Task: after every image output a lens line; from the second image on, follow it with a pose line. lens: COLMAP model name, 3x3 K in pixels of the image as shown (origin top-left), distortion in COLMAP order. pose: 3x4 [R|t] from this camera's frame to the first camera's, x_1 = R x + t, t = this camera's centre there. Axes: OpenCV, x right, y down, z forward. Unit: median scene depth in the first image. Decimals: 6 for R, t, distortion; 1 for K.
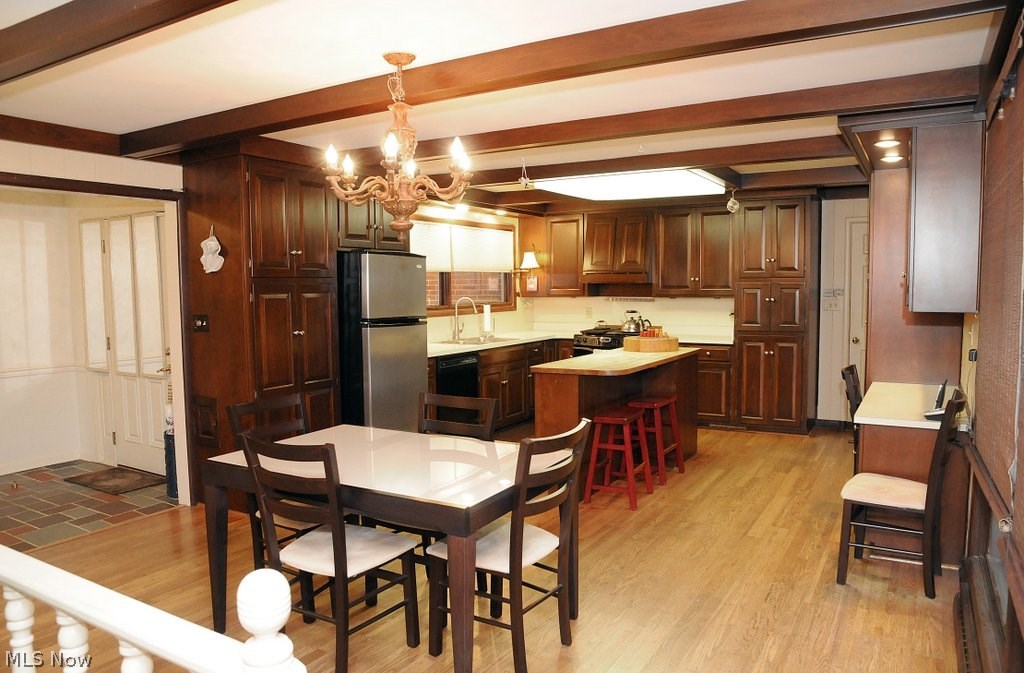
lens RADIAL K [[705.0, 0, 512.0], [0, 705.0, 336.5], [0, 0, 1]] dist [-0.078870, -0.002190]
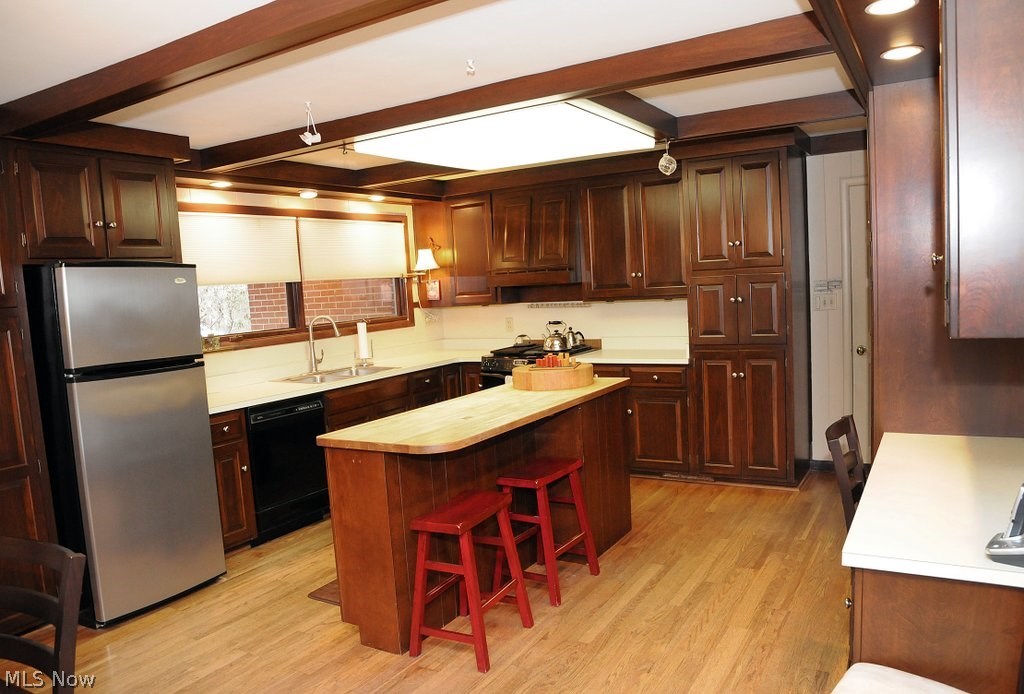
lens RADIAL K [[711.3, 0, 512.0], [0, 711.3, 347.0], [0, 0, 1]] dist [-0.092027, 0.003939]
pose [[0.998773, -0.045972, -0.018405, 0.148627], [0.046287, 0.998782, 0.017082, -0.026558], [0.017598, -0.017913, 0.999685, 0.272992]]
